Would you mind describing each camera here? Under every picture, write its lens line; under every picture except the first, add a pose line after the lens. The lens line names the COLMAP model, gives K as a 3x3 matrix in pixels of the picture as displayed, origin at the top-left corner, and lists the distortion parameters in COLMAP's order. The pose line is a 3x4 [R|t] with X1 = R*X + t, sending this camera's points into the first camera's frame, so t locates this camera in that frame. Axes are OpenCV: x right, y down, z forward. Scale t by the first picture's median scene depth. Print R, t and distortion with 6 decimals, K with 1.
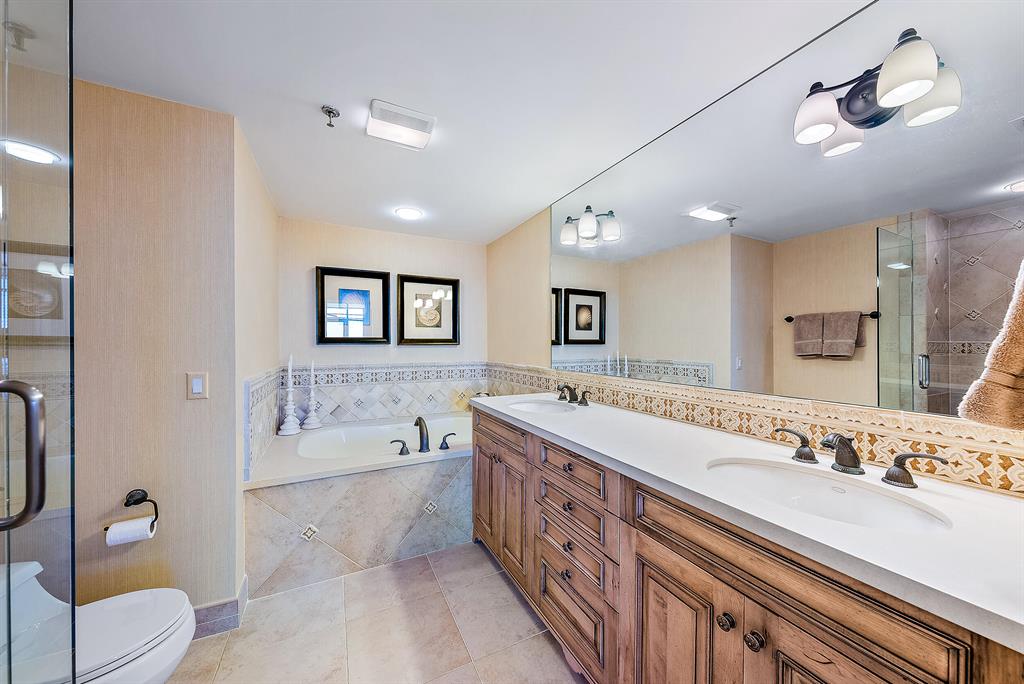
lens RADIAL K [[350.4, 0, 510.7], [0, 350.4, 338.1], [0, 0, 1]] dist [-0.009231, -0.000056]
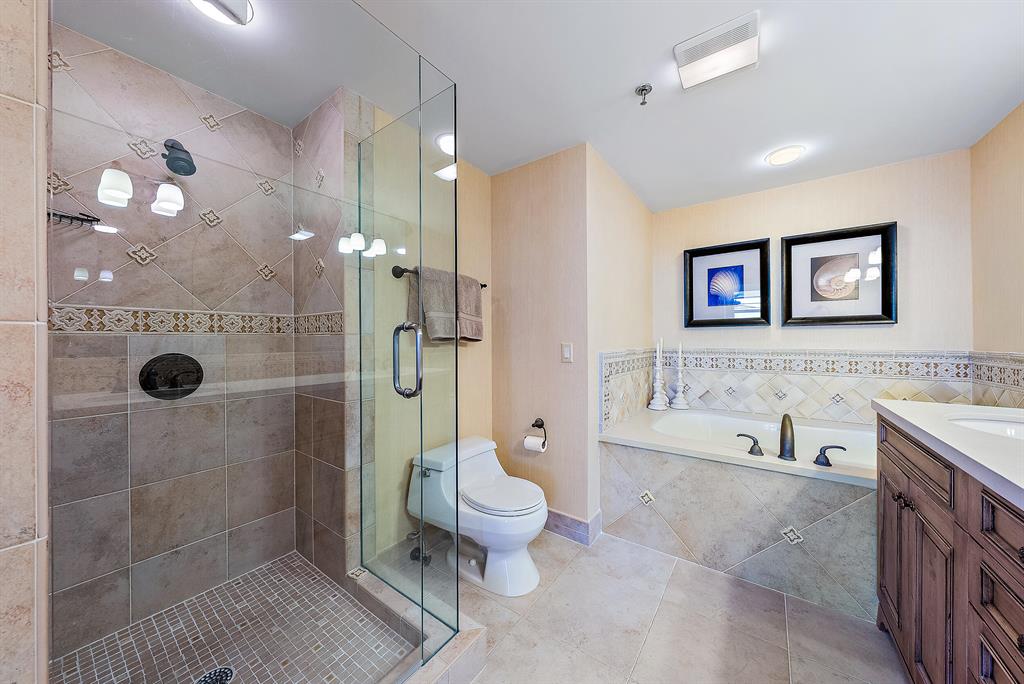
lens RADIAL K [[345.9, 0, 513.8], [0, 345.9, 335.6], [0, 0, 1]] dist [0.000518, -0.000122]
pose [[0.458049, -0.009497, -0.888876, 0.154260], [0.017313, 0.999849, -0.001761, 0.049582], [0.888758, -0.014582, 0.458144, 0.140328]]
